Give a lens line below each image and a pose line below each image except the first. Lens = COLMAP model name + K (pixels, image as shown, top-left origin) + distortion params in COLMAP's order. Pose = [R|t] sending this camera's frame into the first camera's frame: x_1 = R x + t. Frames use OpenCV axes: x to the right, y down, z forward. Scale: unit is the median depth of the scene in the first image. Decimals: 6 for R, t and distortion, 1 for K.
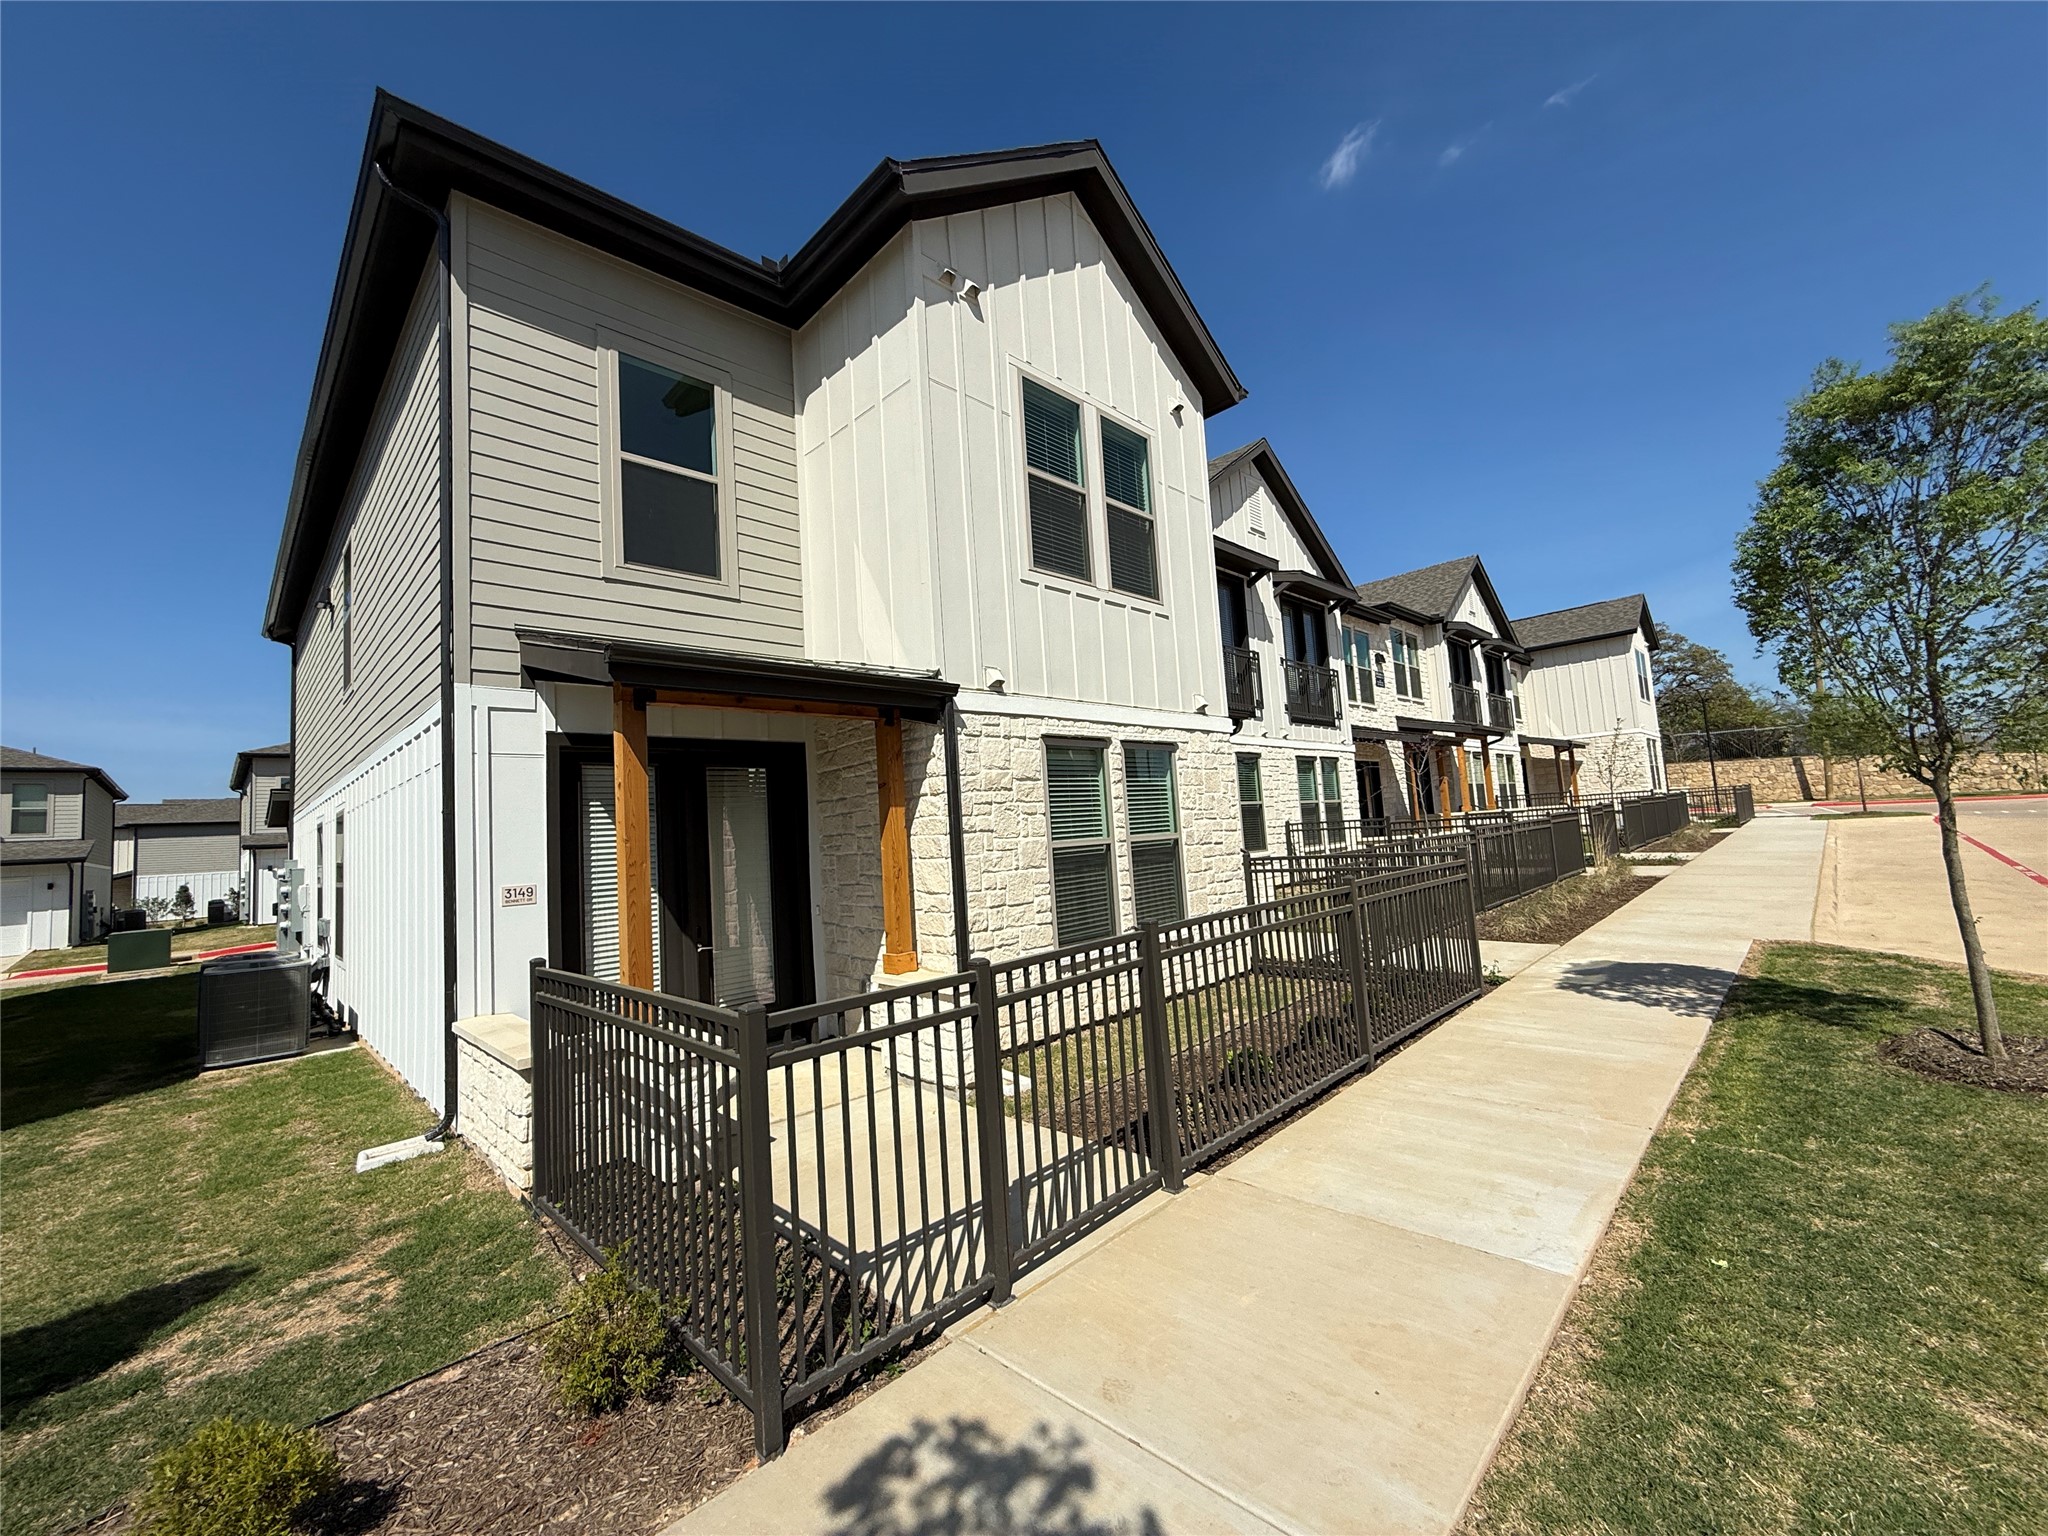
lens RADIAL K [[813.6, 0, 1028.1], [0, 813.6, 765.7], [0, 0, 1]] dist [-0.002091, -0.000300]
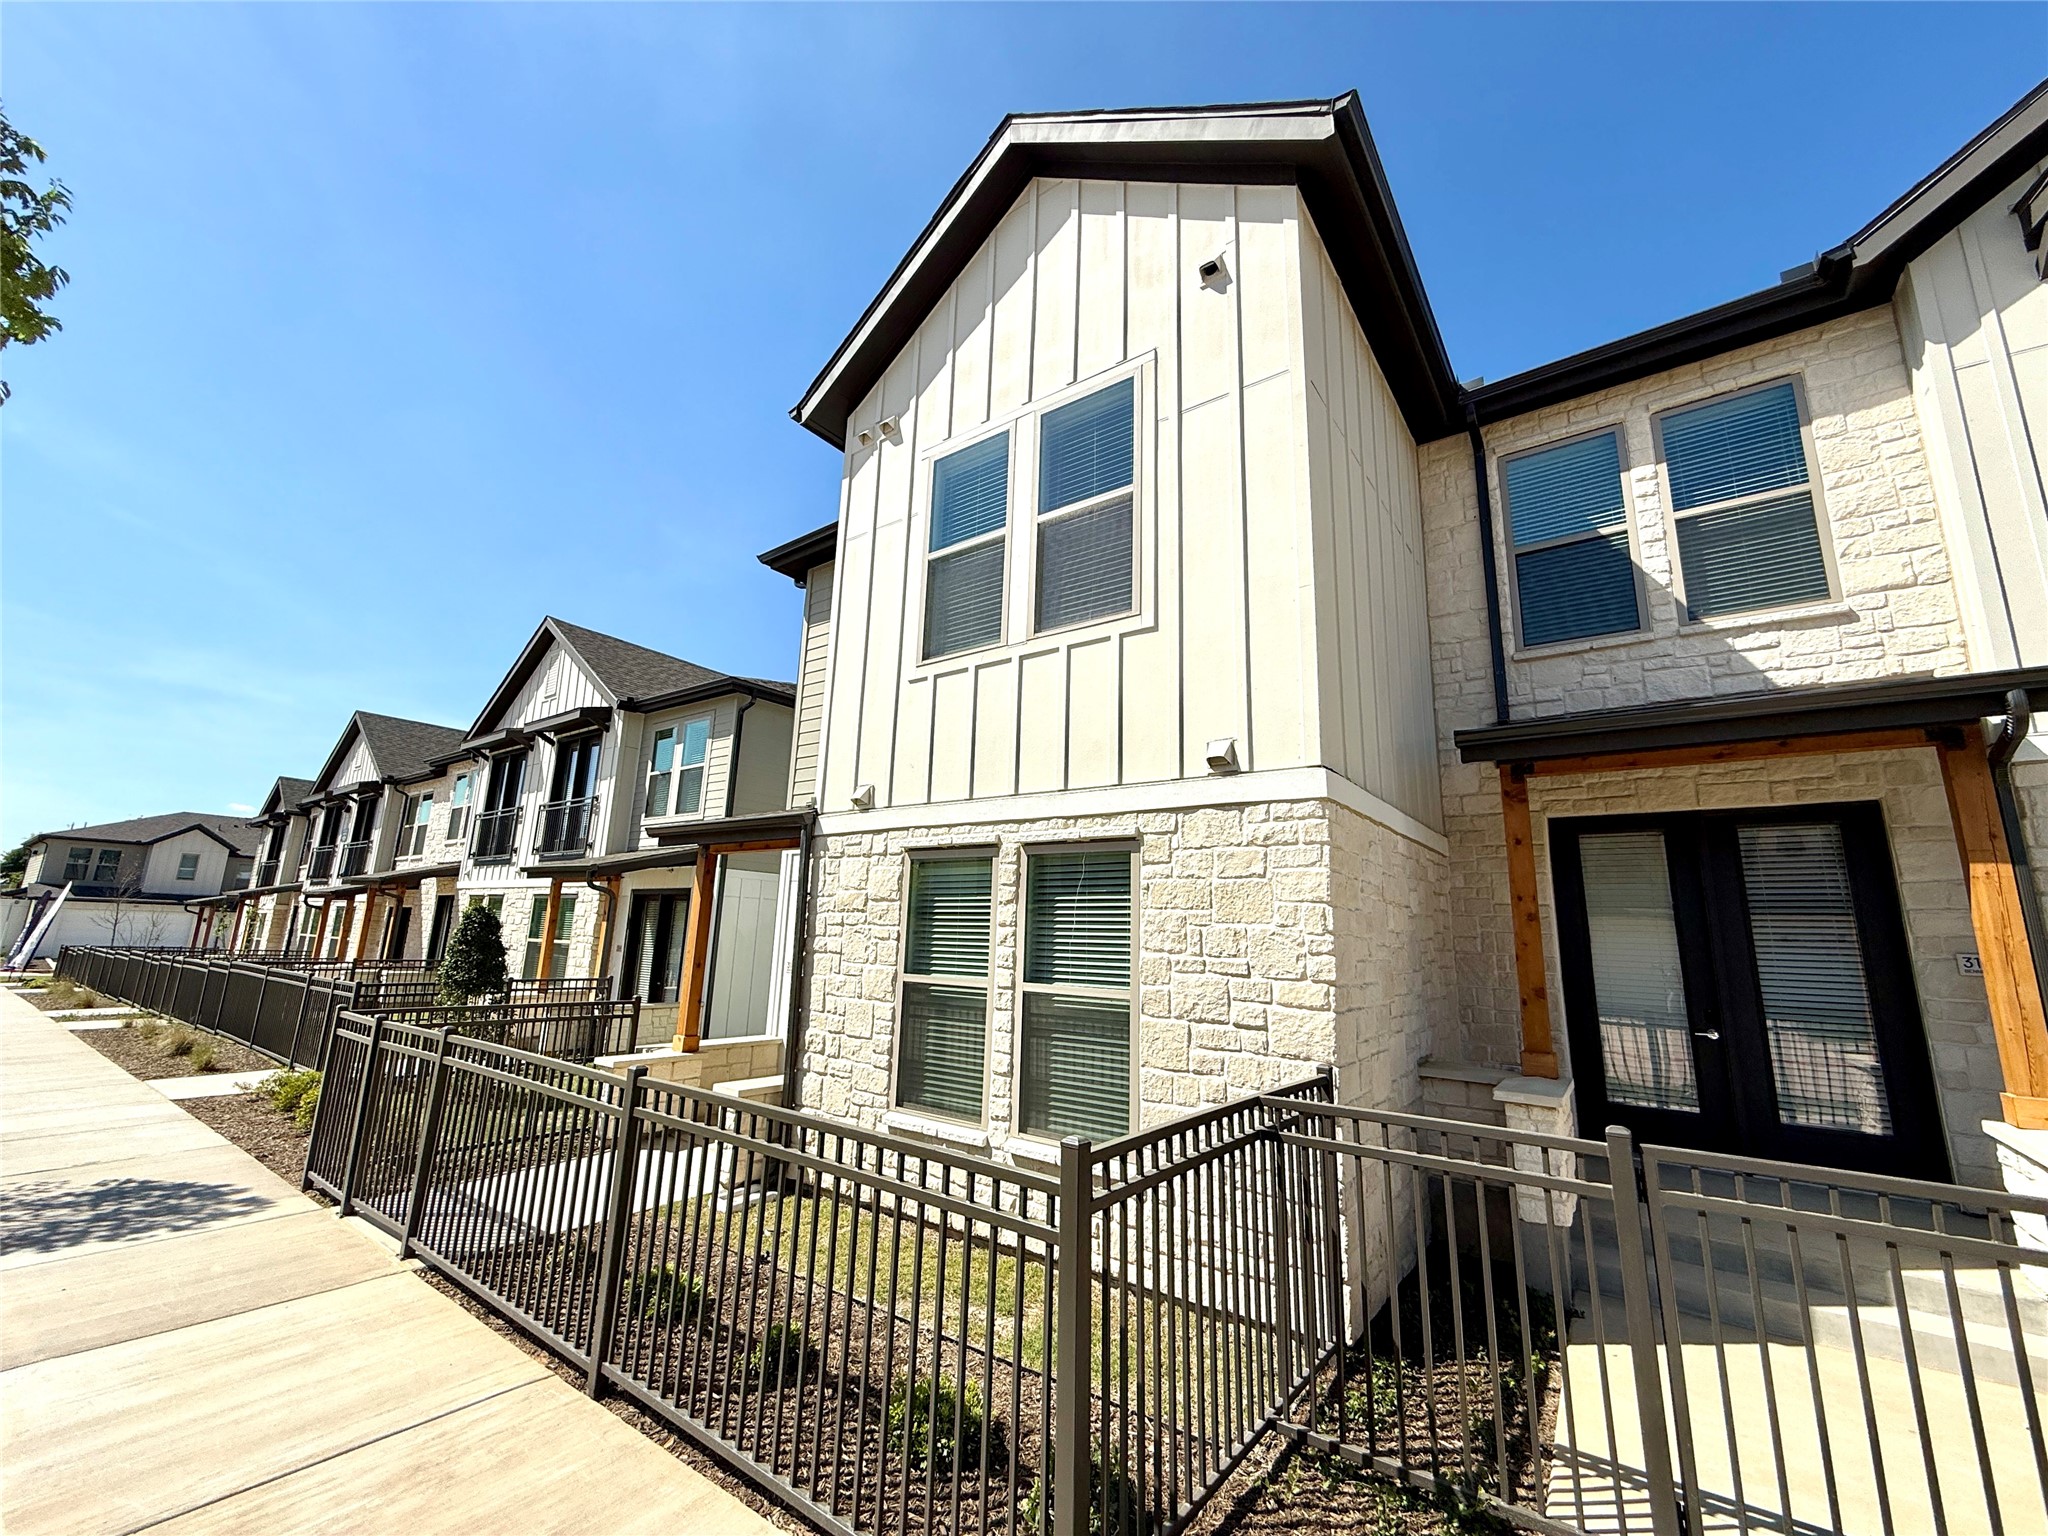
lens RADIAL K [[813.6, 0, 1028.1], [0, 813.6, 765.7], [0, 0, 1]] dist [-0.002091, -0.000300]
pose [[0.141644, -0.136797, -0.980420, 0.829355], [0.043183, 0.990317, -0.131939, -0.004321], [0.988975, -0.023649, 0.146180, 0.908763]]
